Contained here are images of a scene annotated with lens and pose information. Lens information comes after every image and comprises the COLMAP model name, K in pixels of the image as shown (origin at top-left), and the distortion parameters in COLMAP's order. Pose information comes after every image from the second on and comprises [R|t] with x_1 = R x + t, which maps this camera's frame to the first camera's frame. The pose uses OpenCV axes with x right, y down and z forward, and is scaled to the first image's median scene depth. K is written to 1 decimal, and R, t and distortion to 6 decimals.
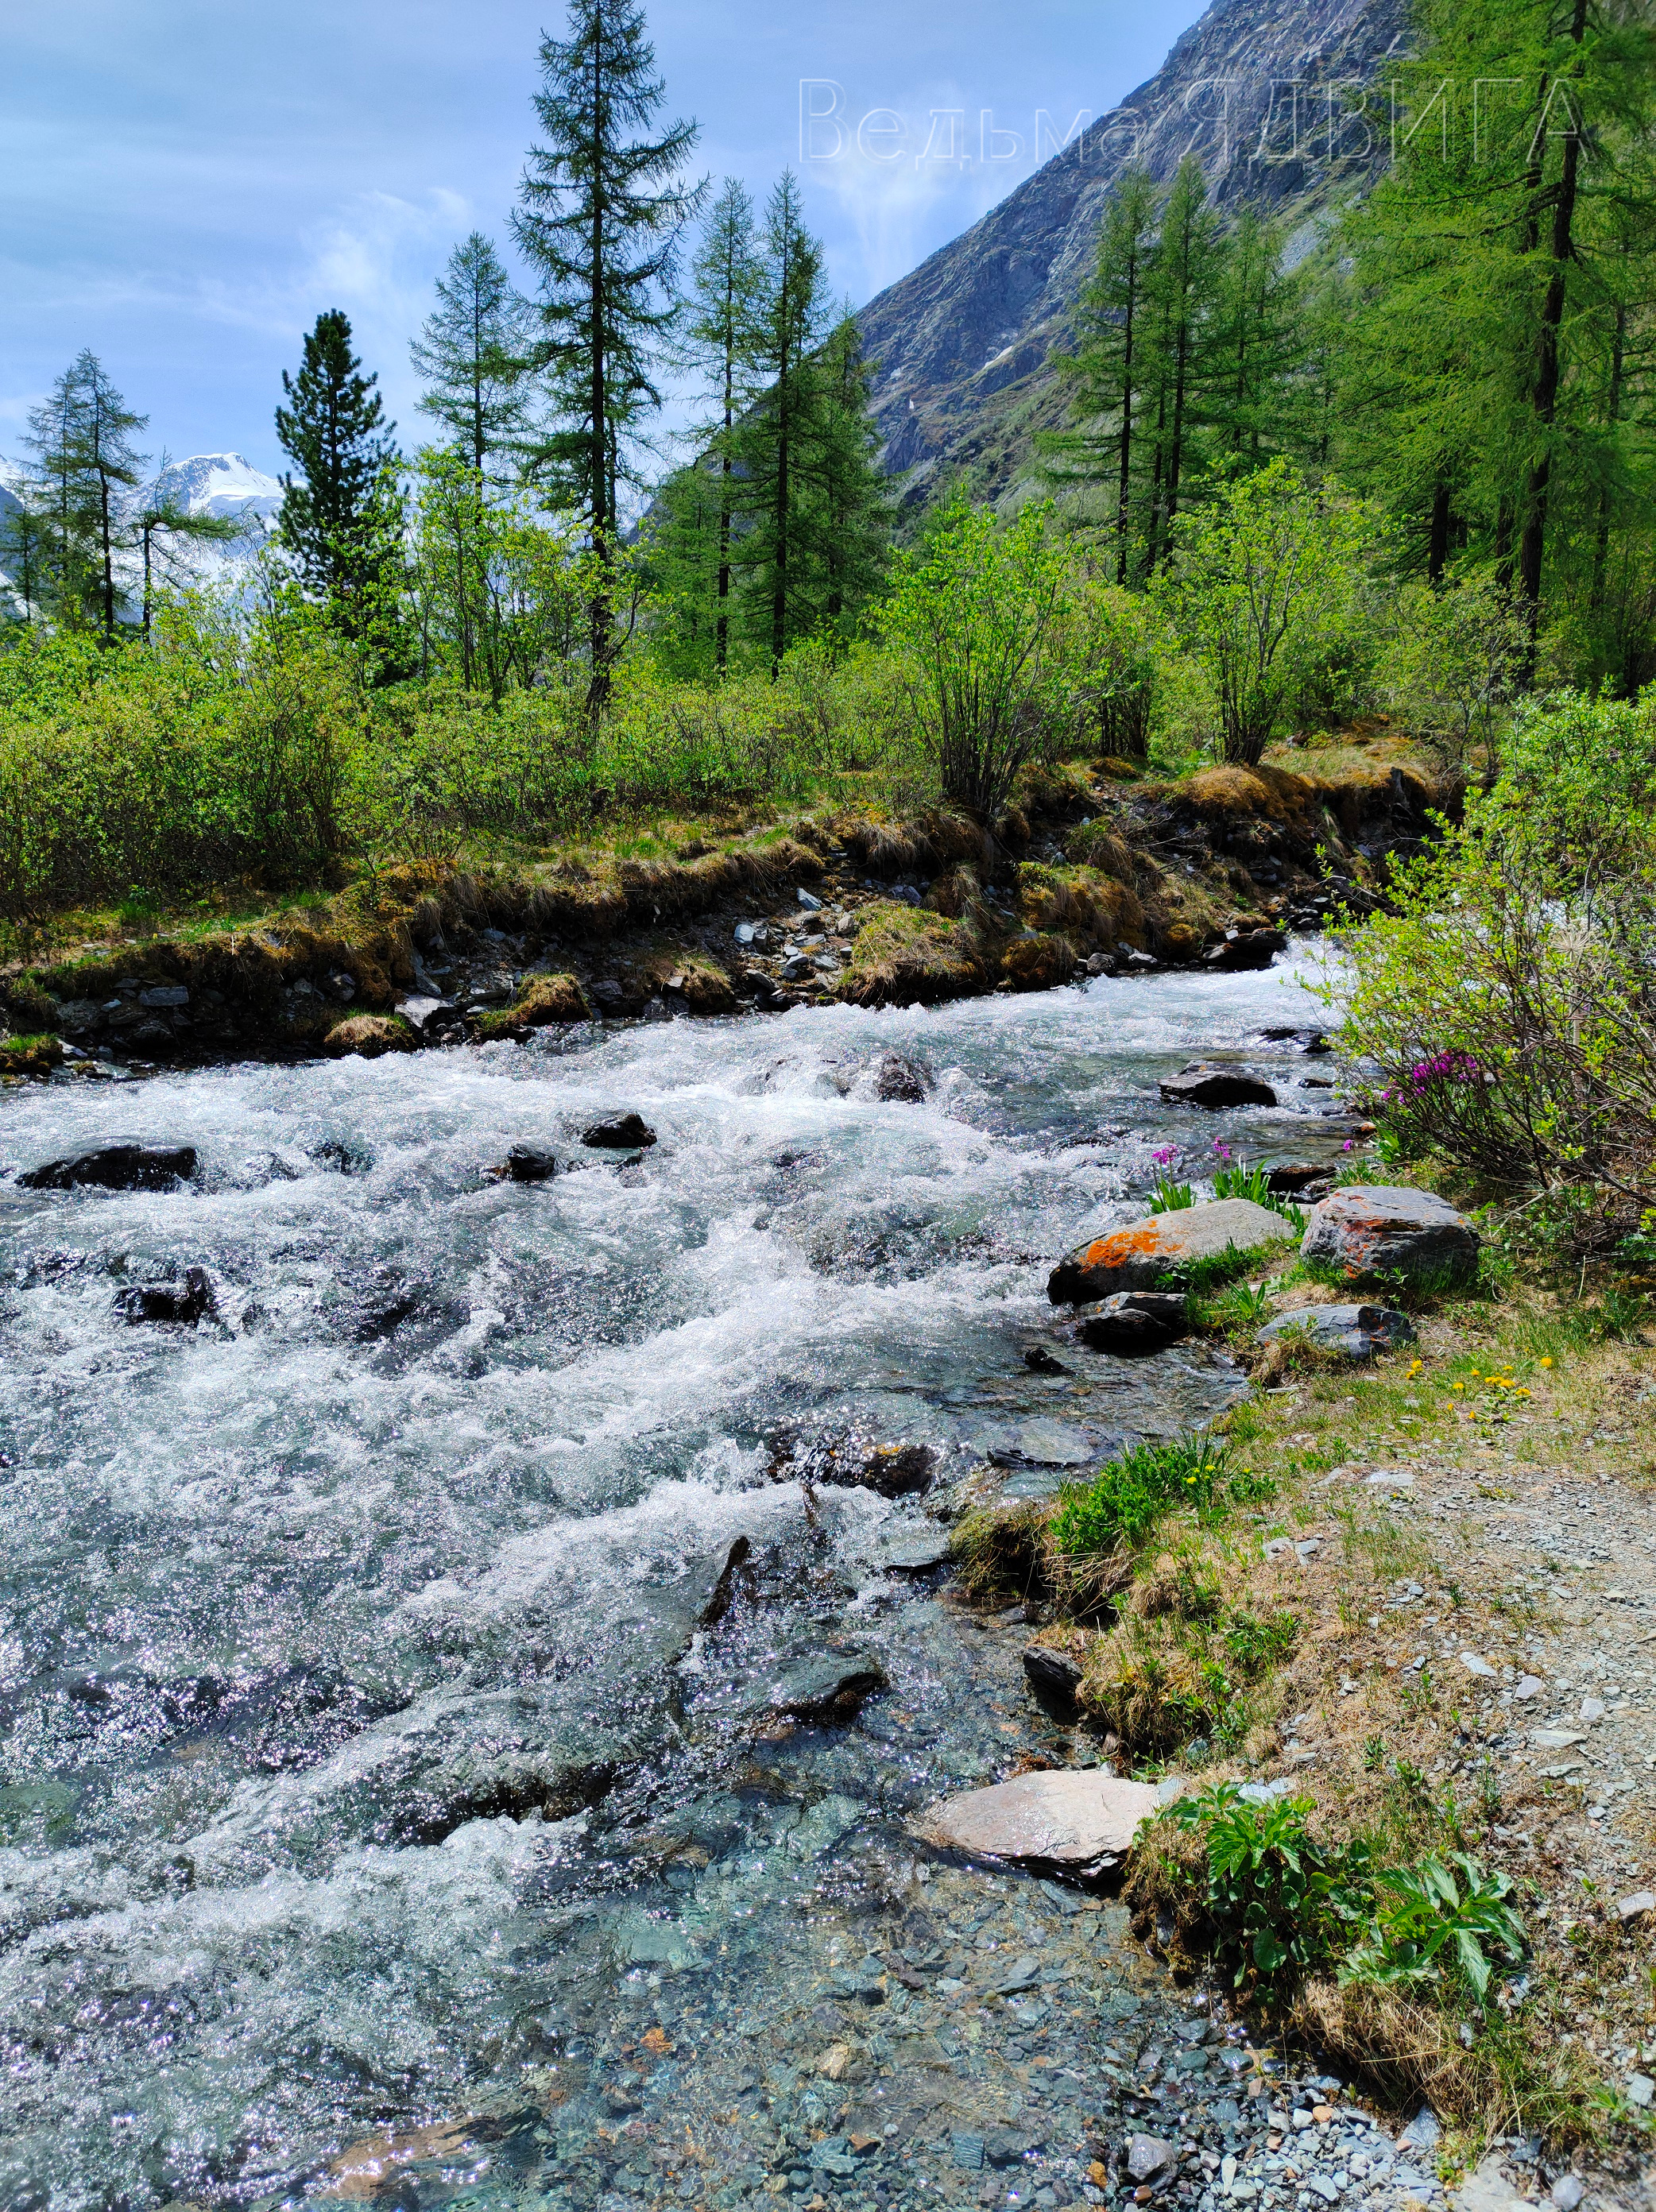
lens RADIAL K [[1684.5, 0, 829.4], [0, 1684.5, 1107.4], [0, 0, 1]] dist [0.056848, -0.046921]
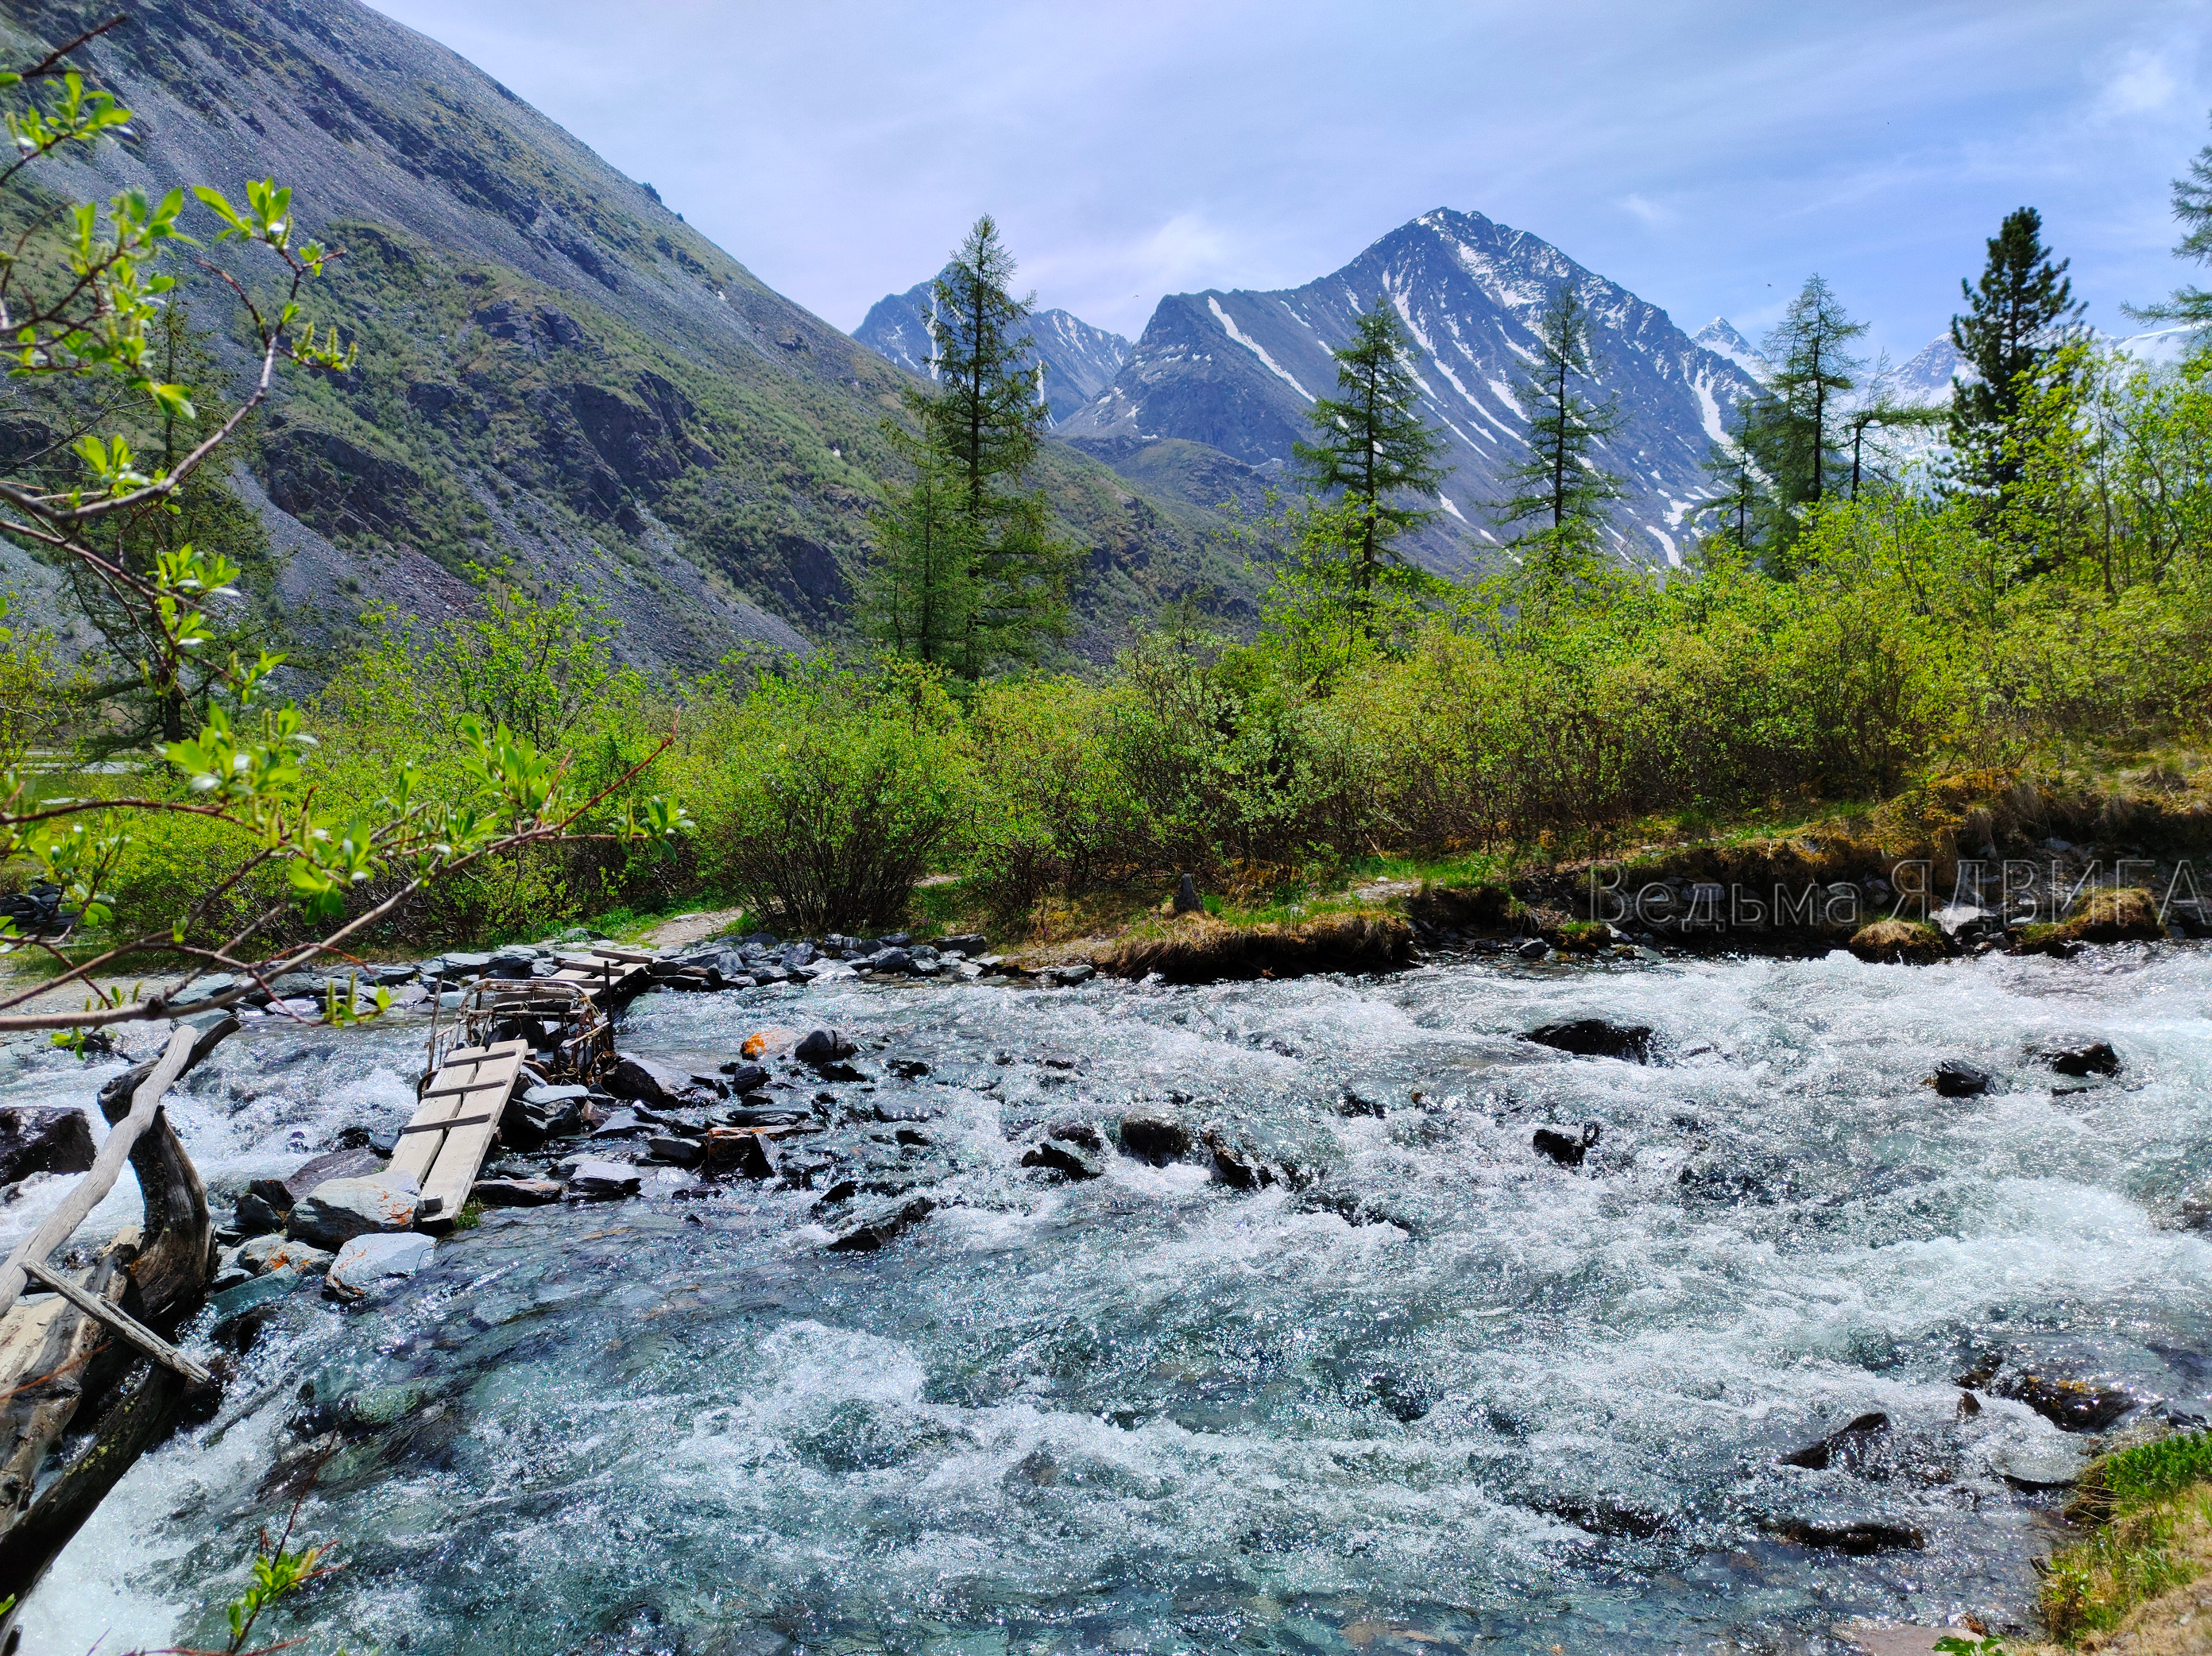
lens RADIAL K [[1684.5, 0, 1103.7], [0, 1684.5, 818.0], [0, 0, 1]] dist [0.056848, -0.046921]
pose [[0.690117, 0.021375, -0.723382, 0.139563], [-0.089009, 0.994482, -0.055530, -0.013761], [0.718203, 0.102710, 0.688212, -0.082388]]
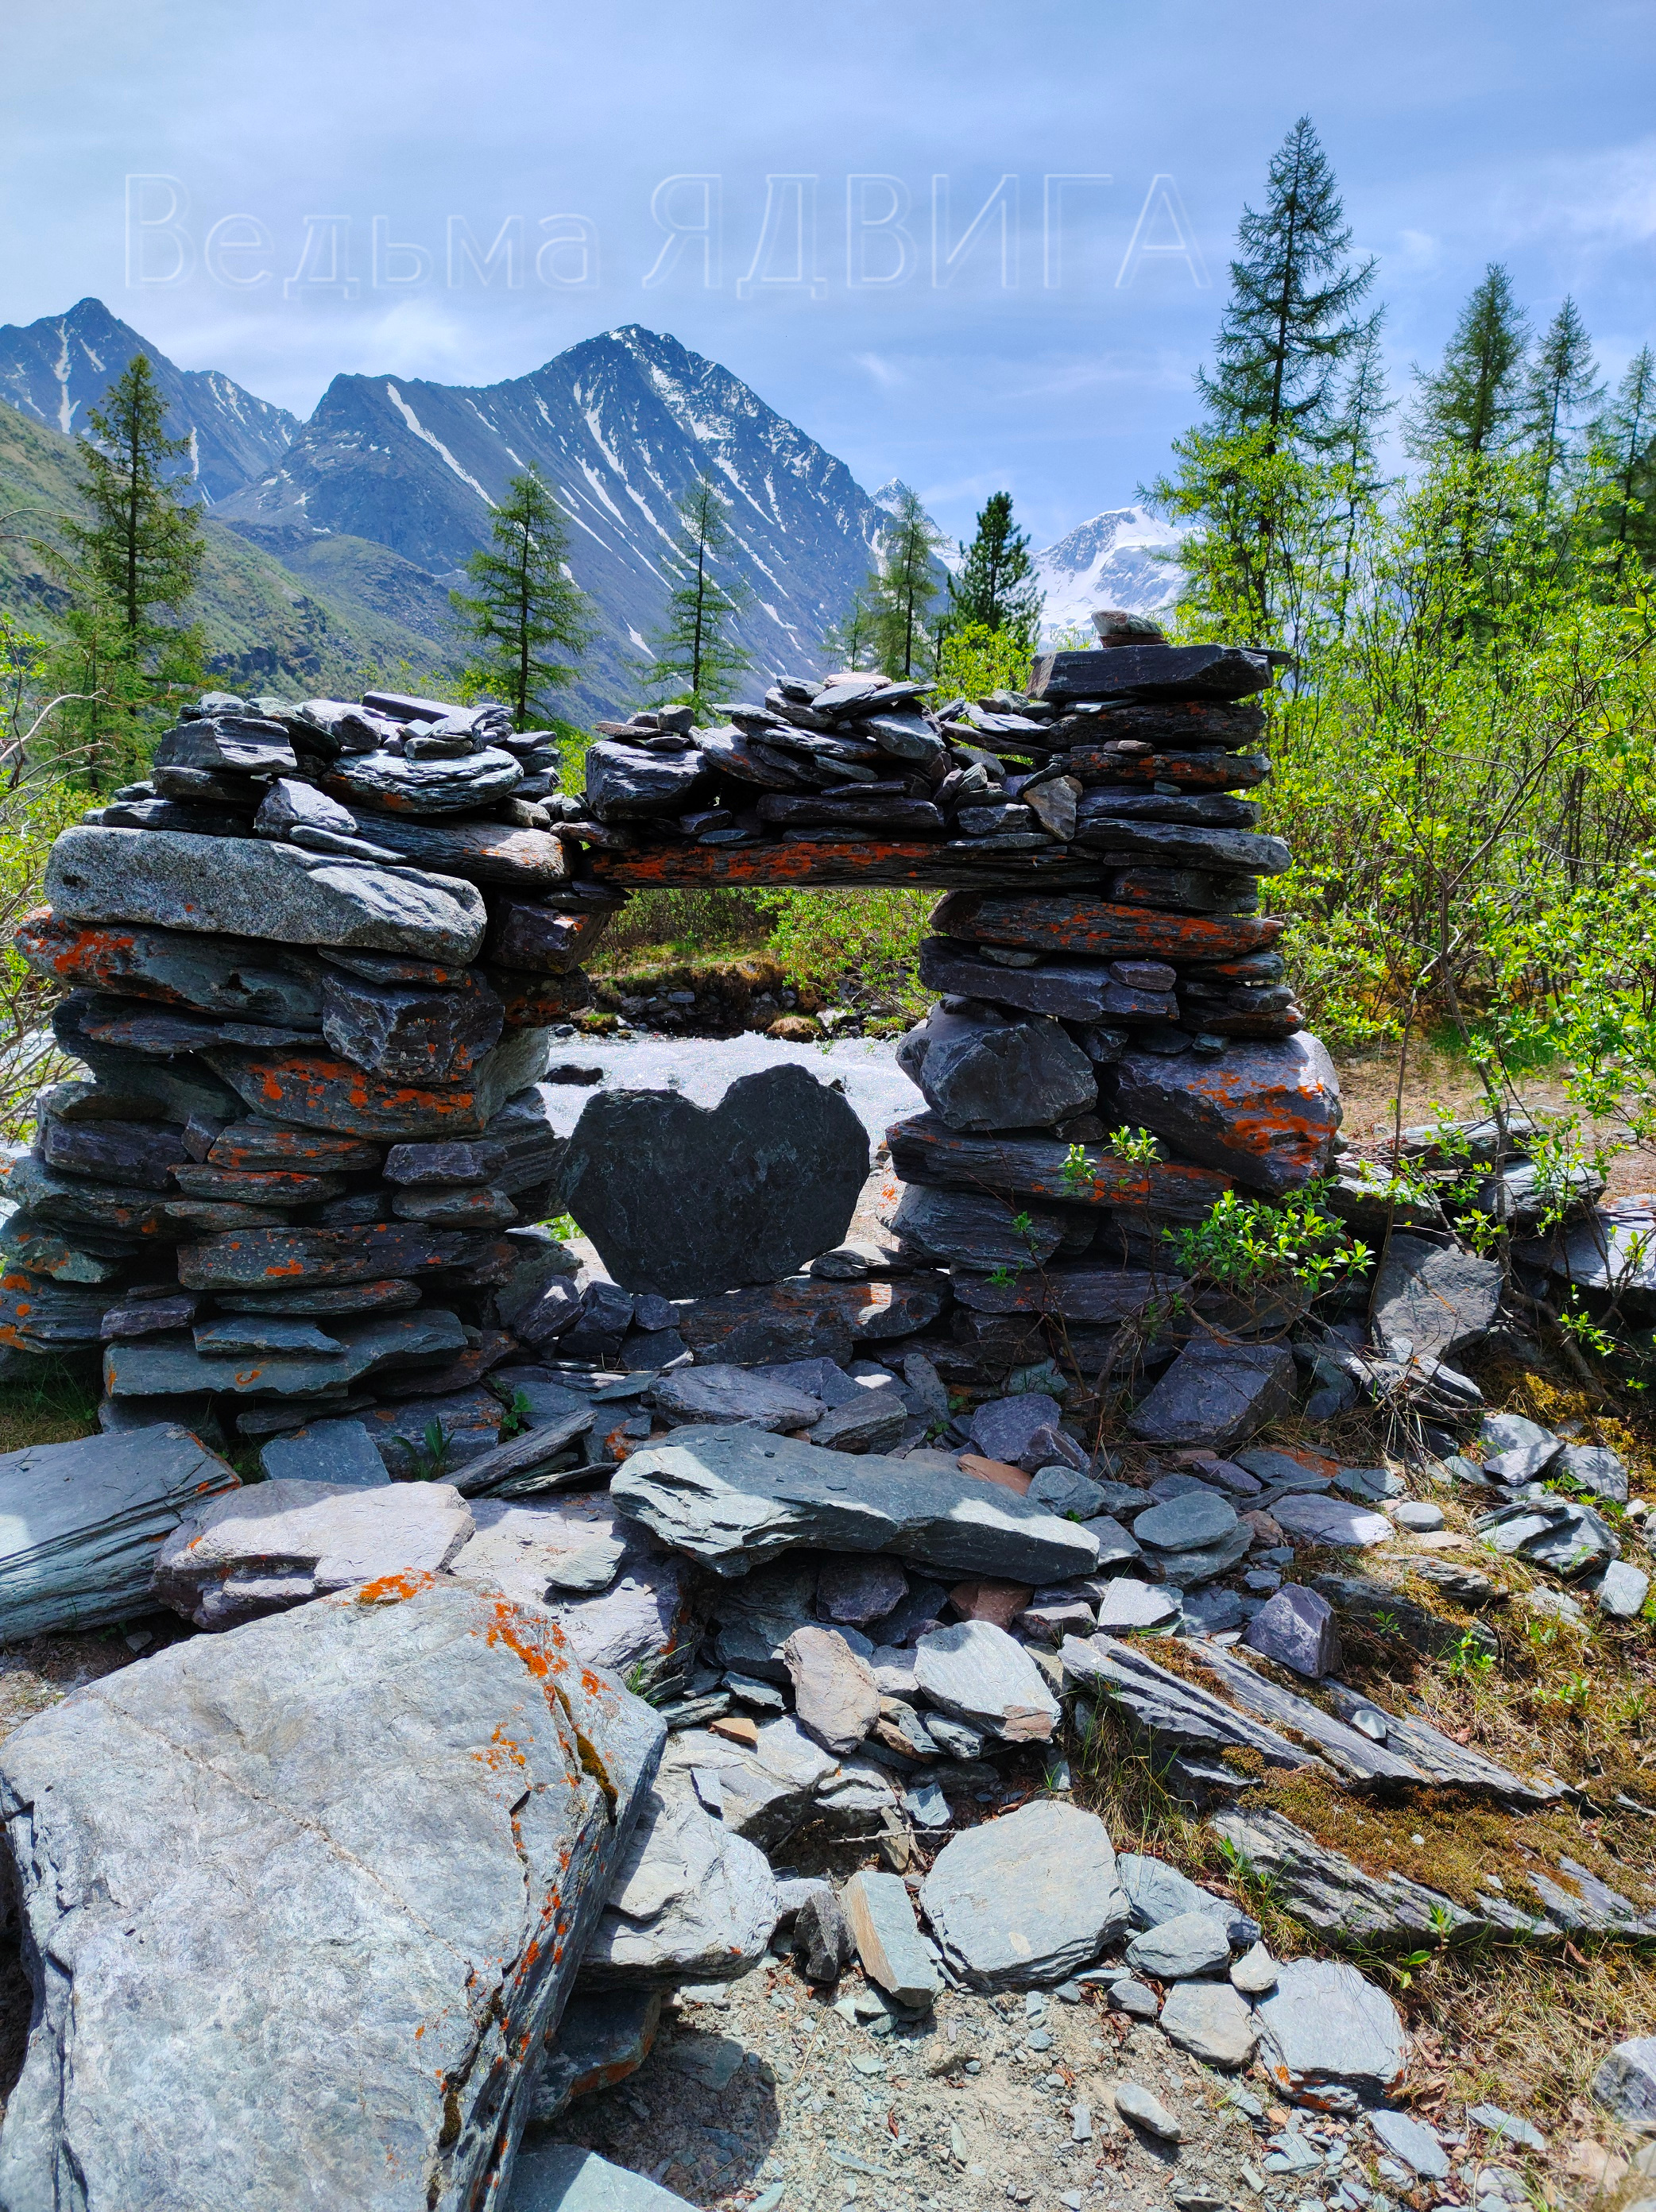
lens RADIAL K [[1684.5, 0, 828.6], [0, 1684.5, 1112.1], [0, 0, 1]] dist [0.056848, -0.046921]
pose [[0.880218, 0.095476, -0.464866, 0.475890], [-0.103639, 0.994583, 0.008031, 0.018707], [0.463114, 0.041109, 0.885345, -0.382519]]
